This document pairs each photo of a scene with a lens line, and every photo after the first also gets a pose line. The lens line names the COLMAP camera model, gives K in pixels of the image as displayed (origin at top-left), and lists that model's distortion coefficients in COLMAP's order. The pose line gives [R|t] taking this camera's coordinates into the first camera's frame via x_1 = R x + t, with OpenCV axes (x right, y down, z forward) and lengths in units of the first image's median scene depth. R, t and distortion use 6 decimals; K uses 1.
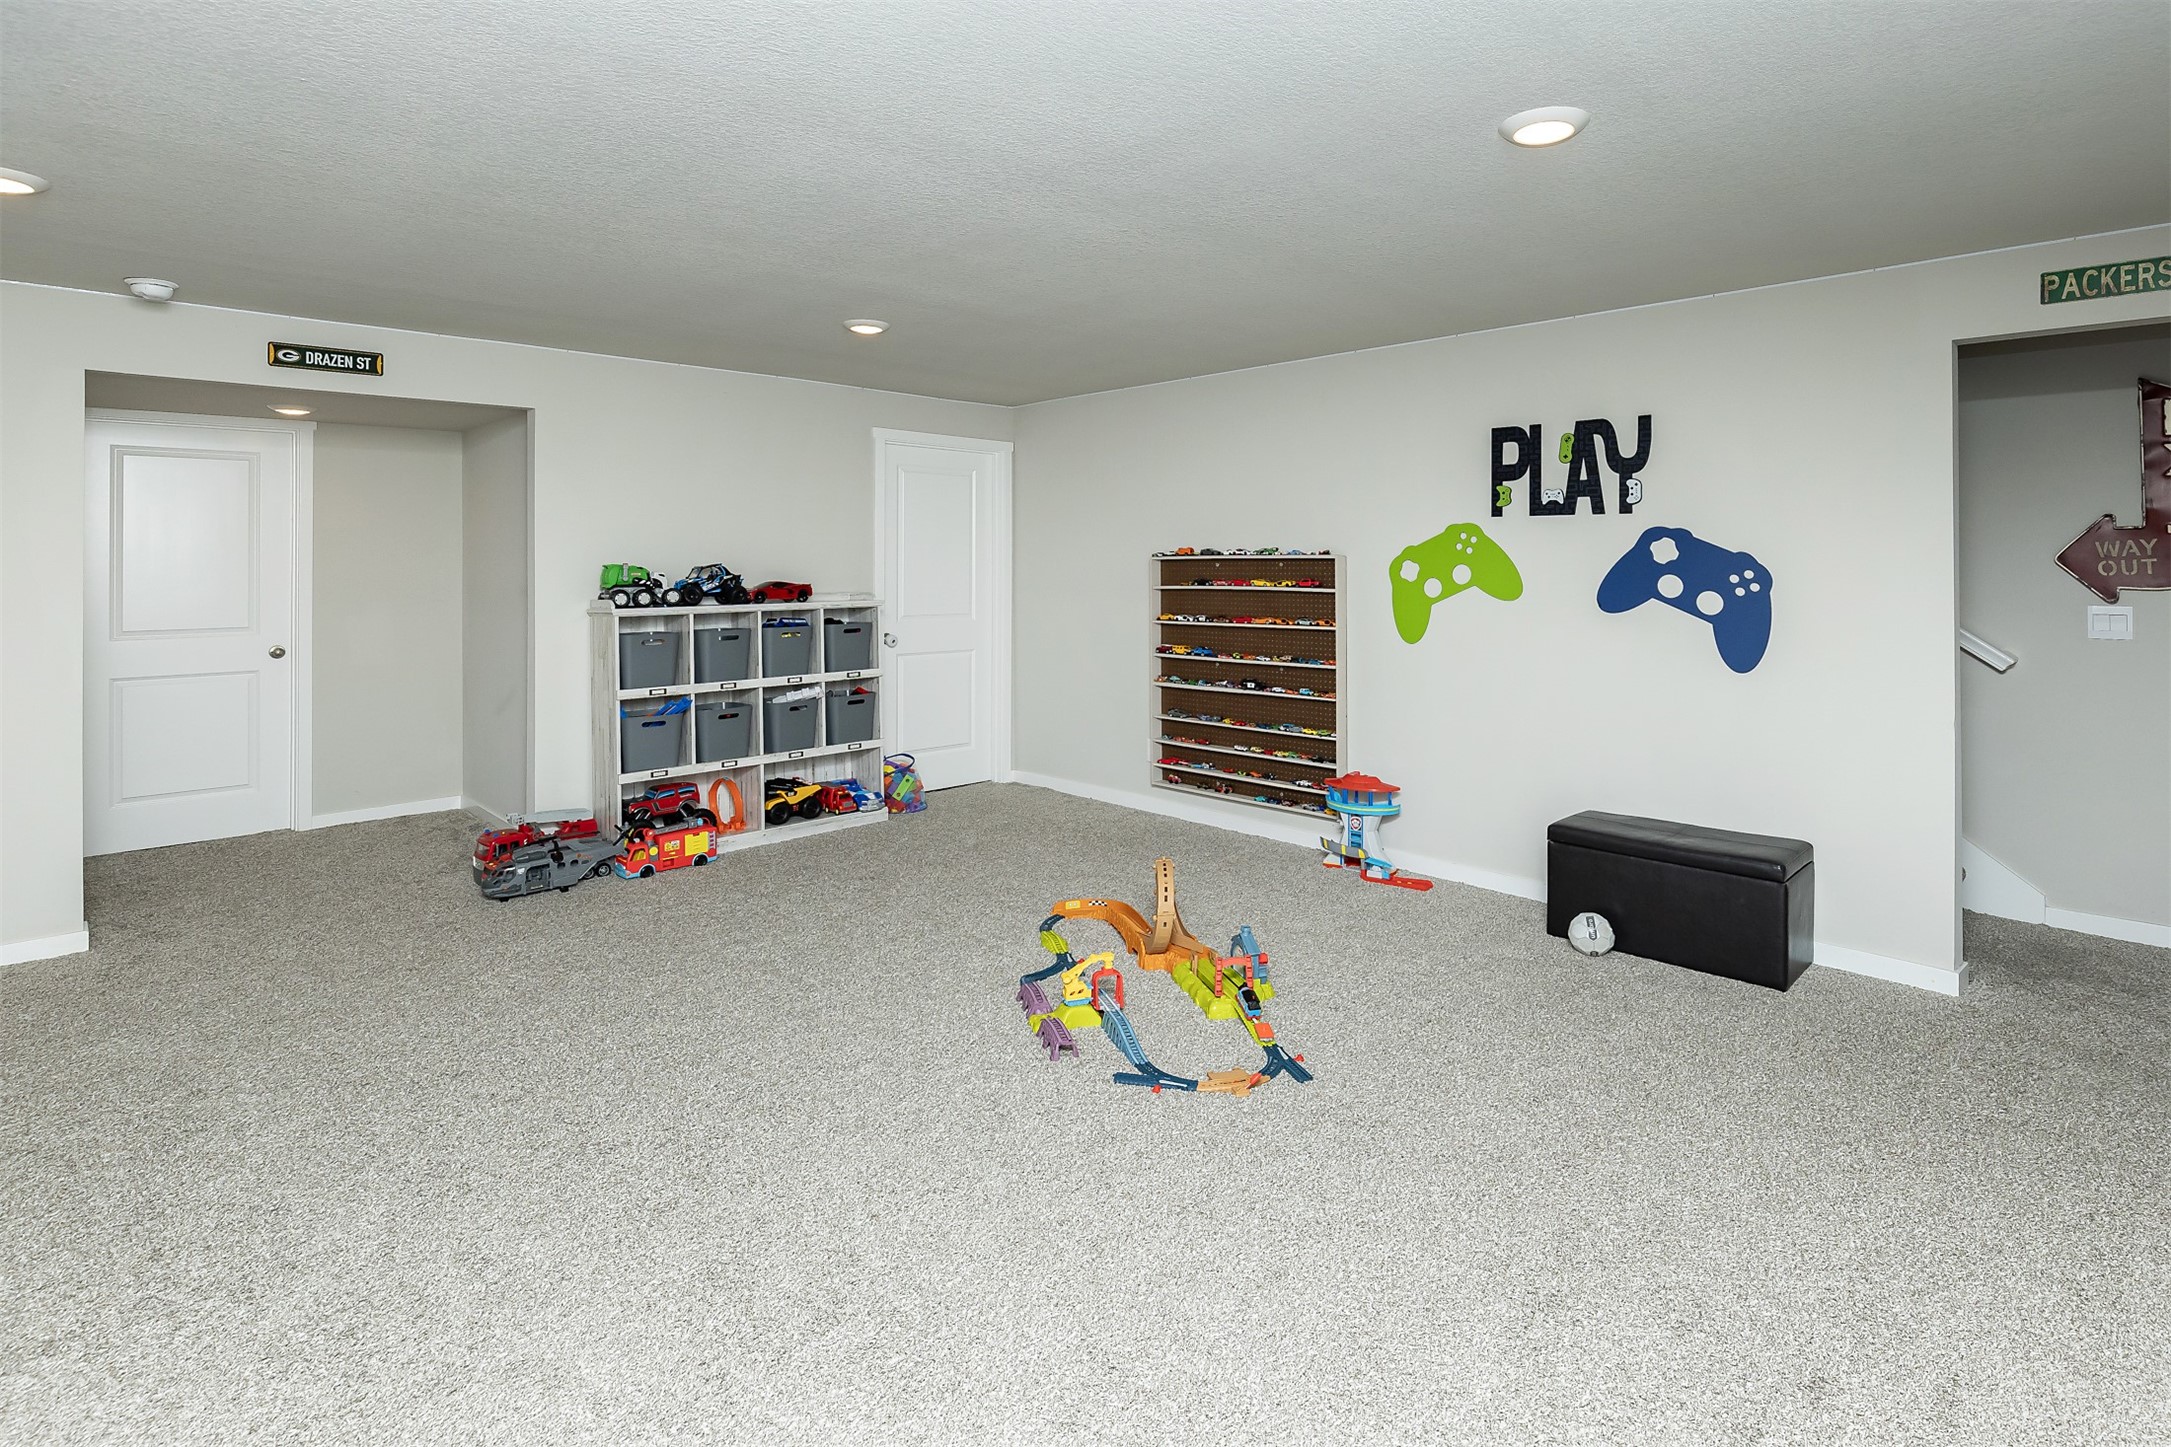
lens RADIAL K [[1116.7, 0, 1086.9], [0, 1116.7, 557.7], [0, 0, 1]] dist [-0.002498, -0.000769]
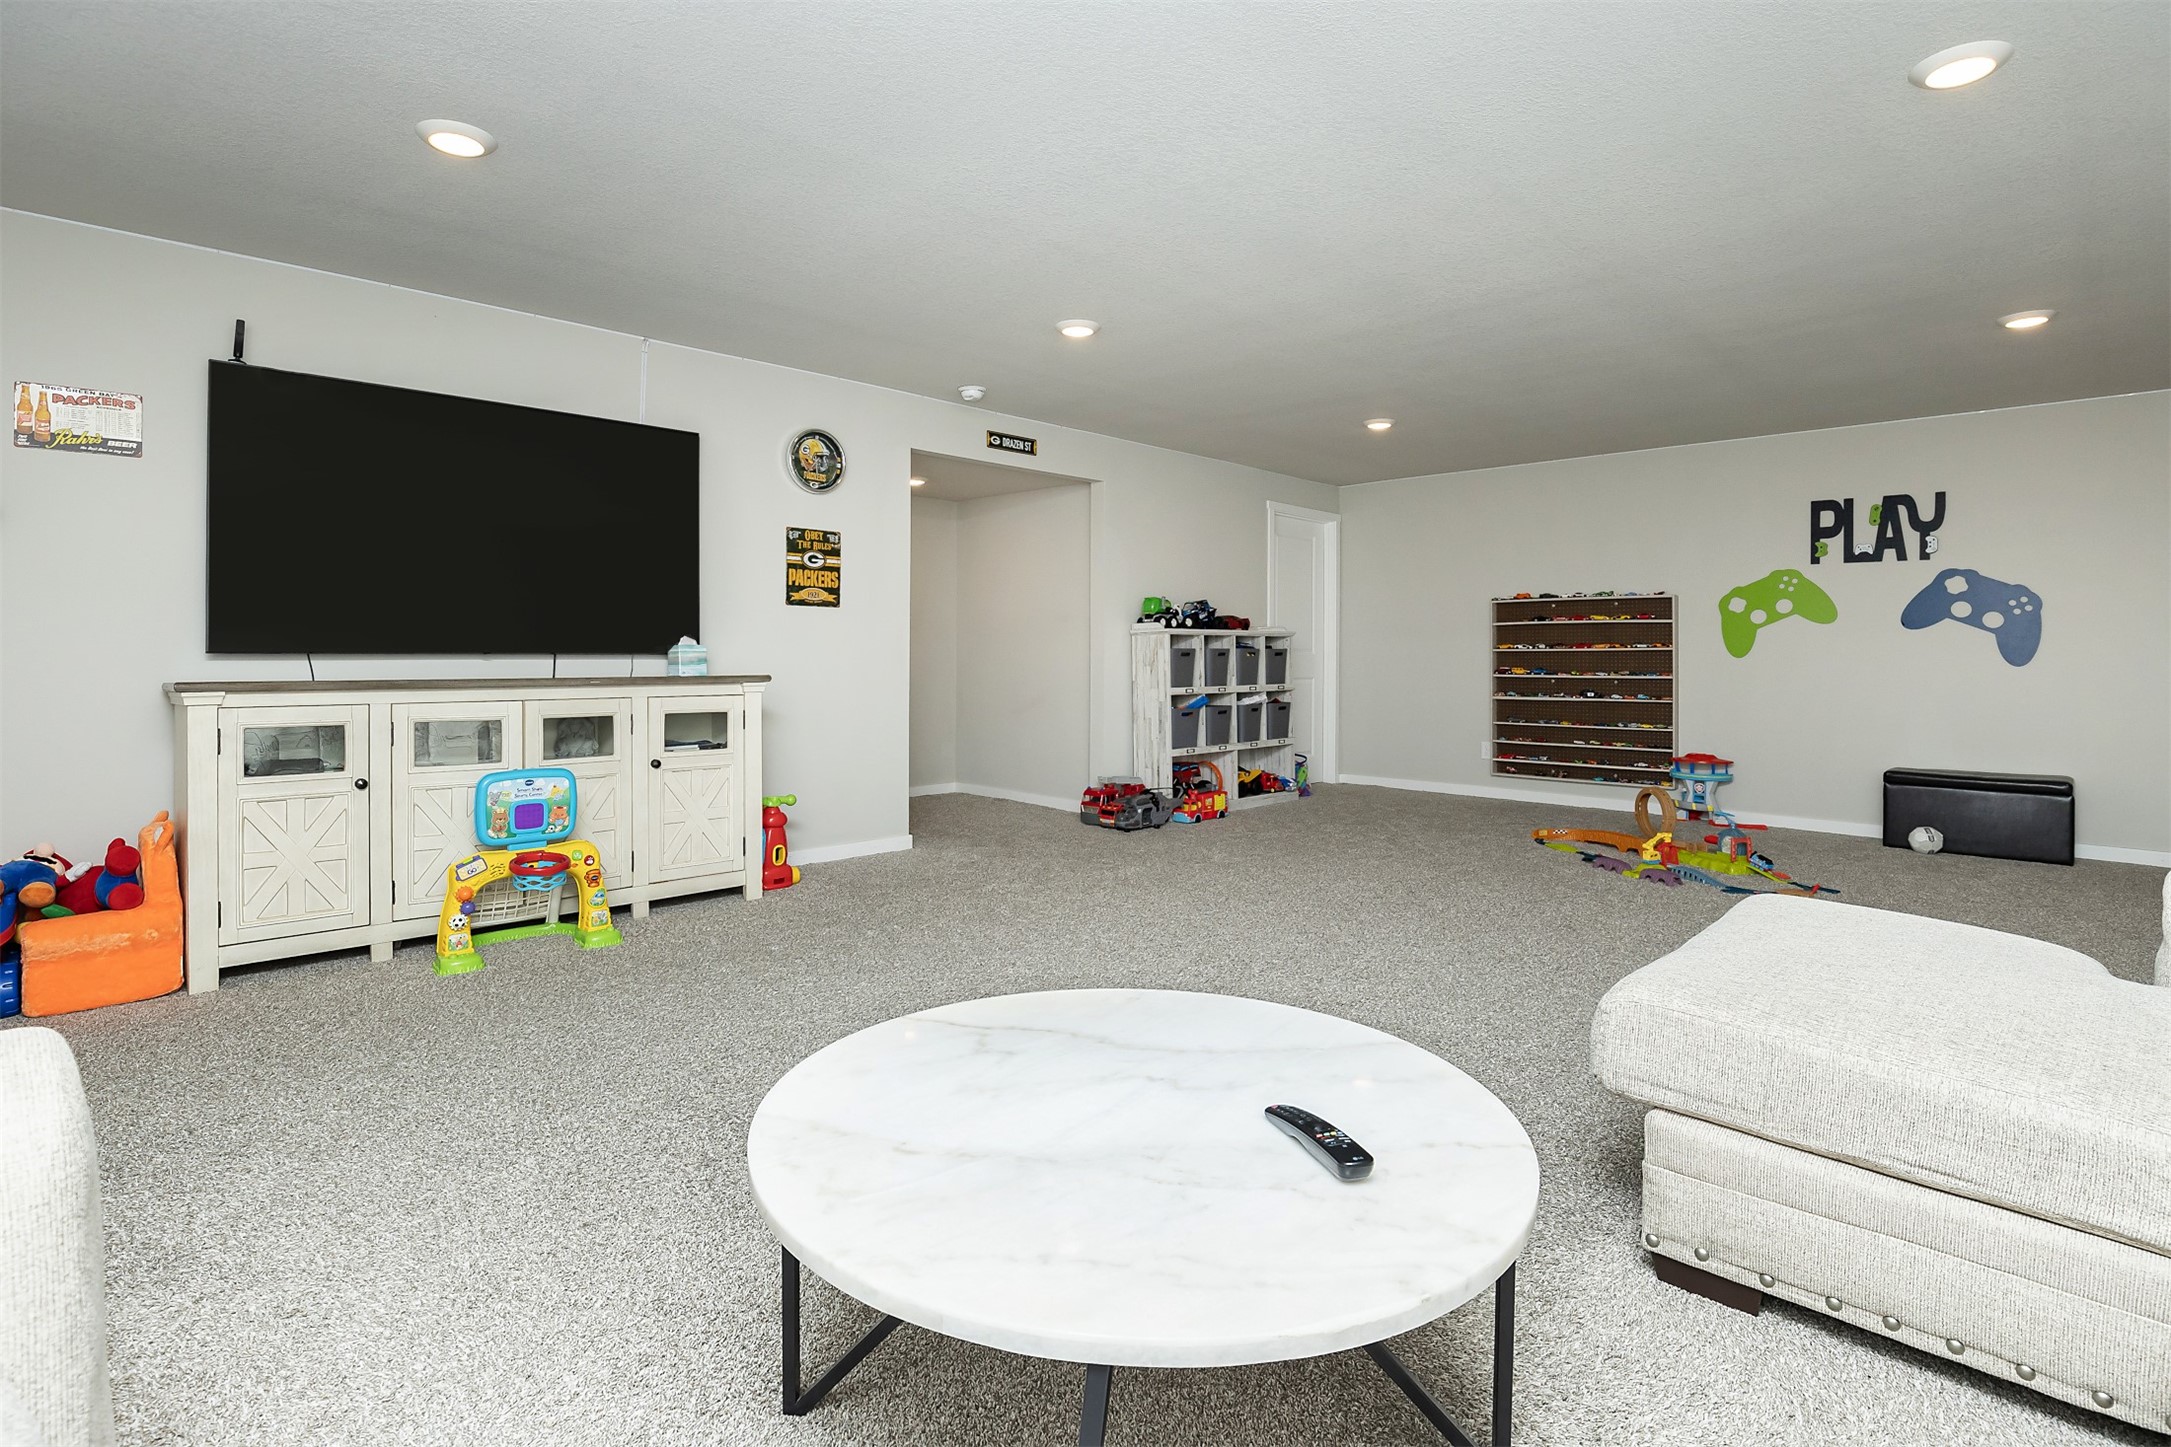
lens RADIAL K [[1086.7, 0, 1077.1], [0, 1086.7, 639.8], [0, 0, 1]] dist [-0.022909, -0.001031]
pose [[0.999946, 0.006001, 0.008529, -0.532994], [-0.005968, 0.999975, -0.003908, 0.064546], [-0.008553, 0.003856, 0.999956, -0.318516]]
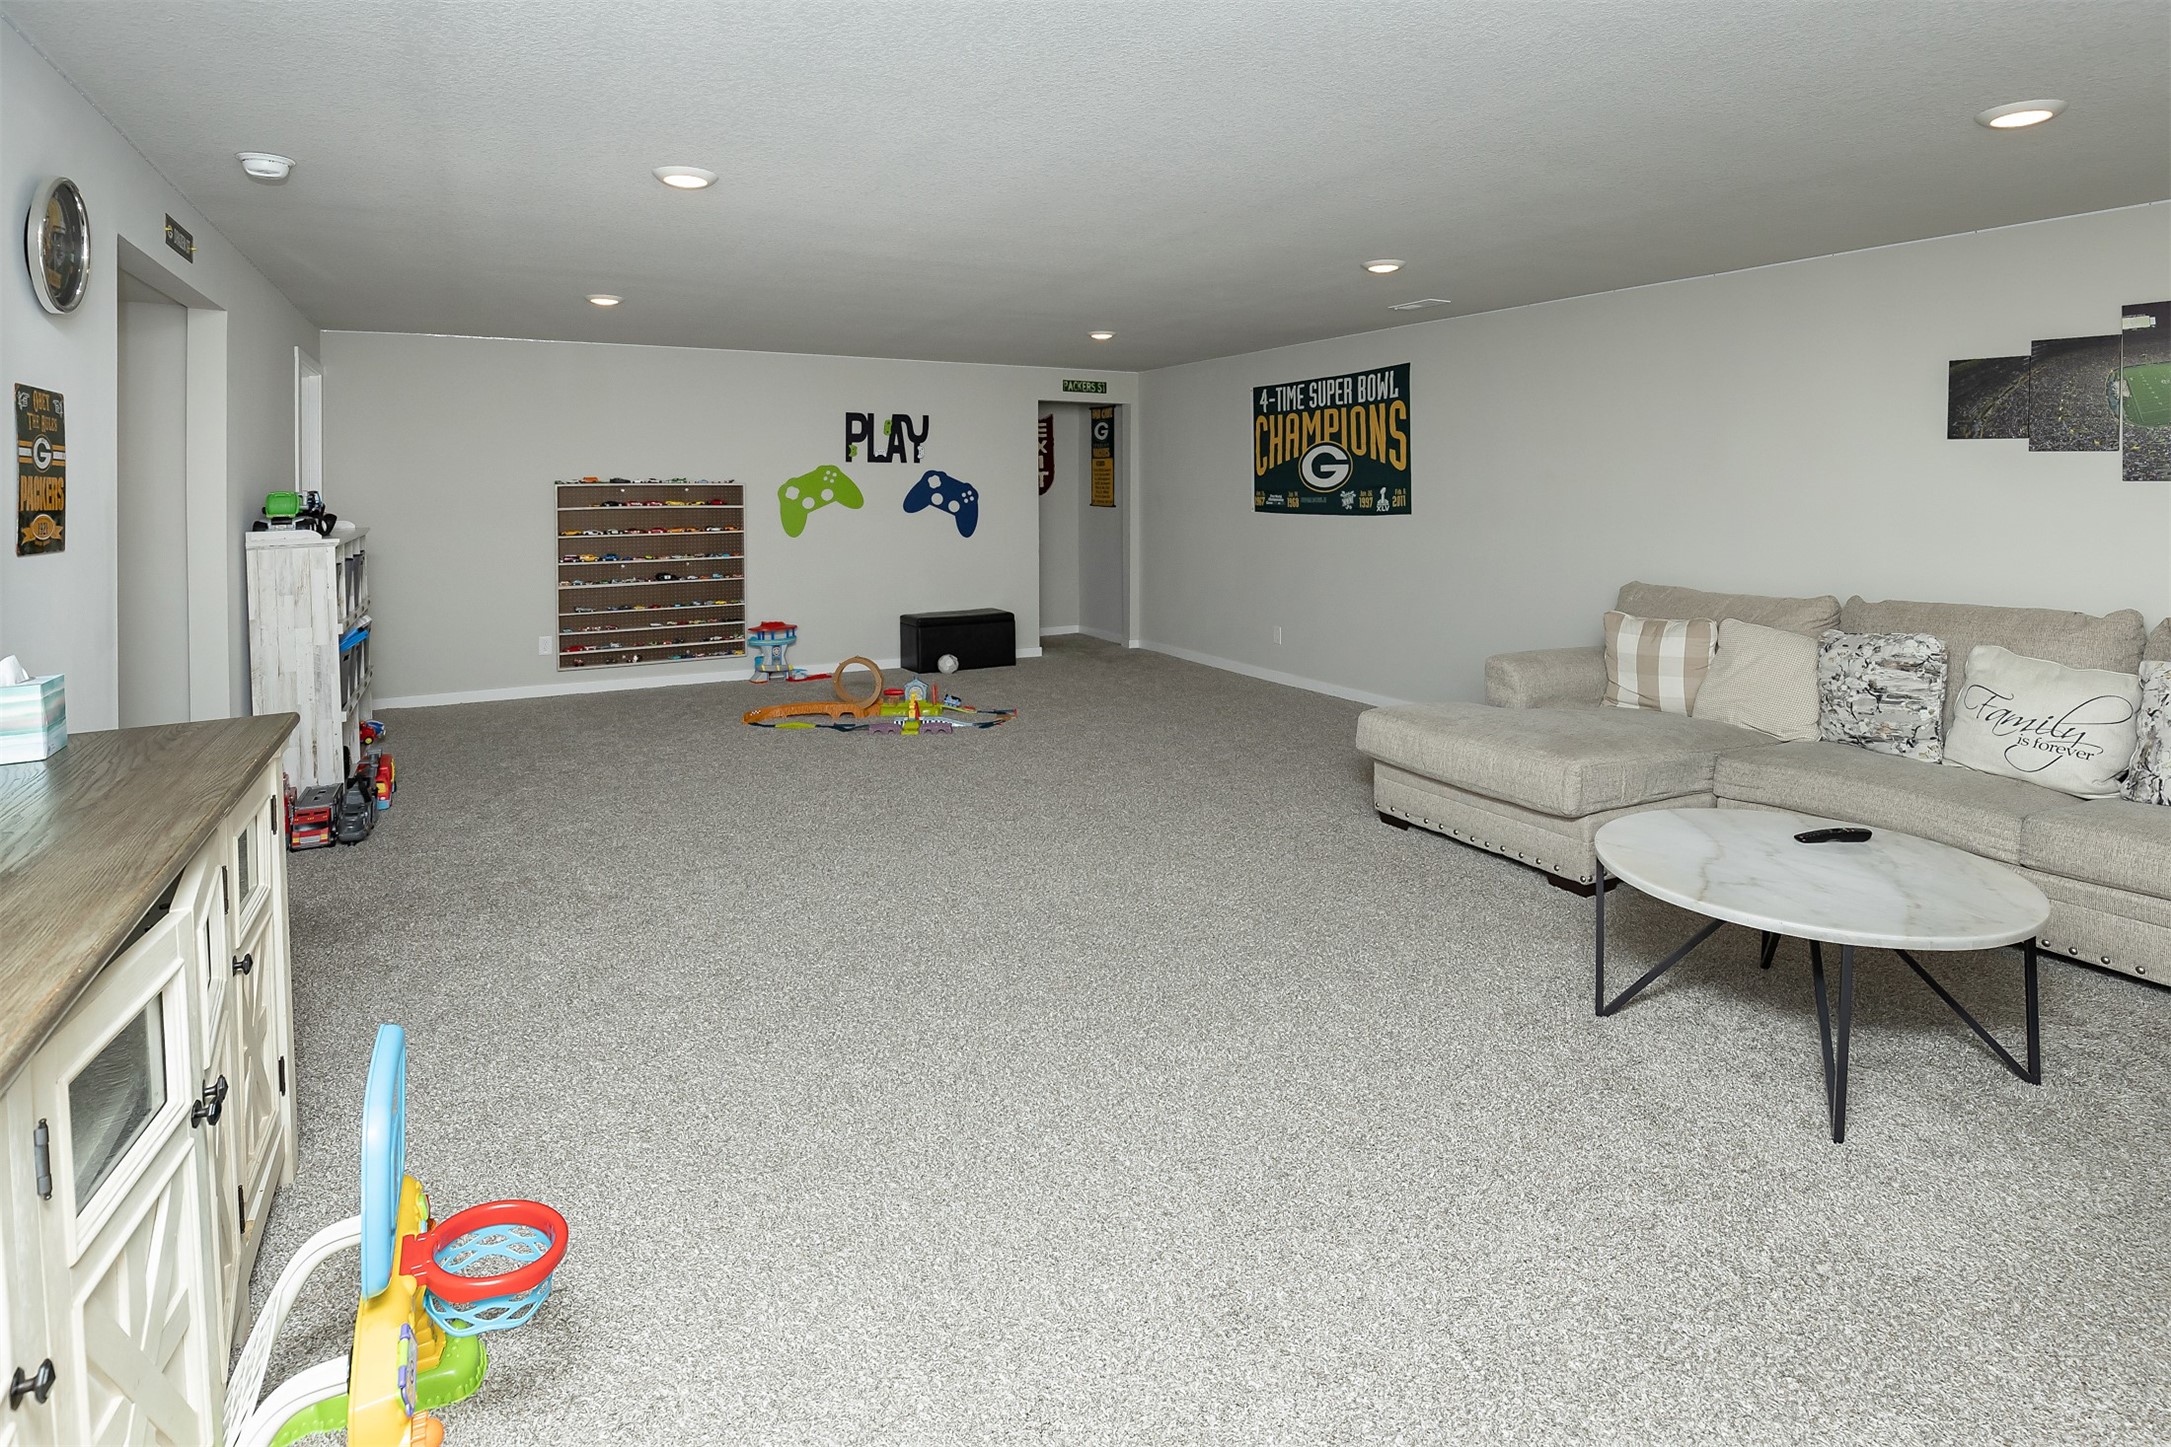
lens RADIAL K [[1091.0, 0, 1081.9], [0, 1091.0, 491.5], [0, 0, 1]] dist [-0.003056, -0.000642]
pose [[0.275933, -0.006891, 0.961152, -1.126184], [-0.002147, 0.999967, 0.007786, -0.003897], [-0.961174, -0.004212, 0.275910, 0.150472]]
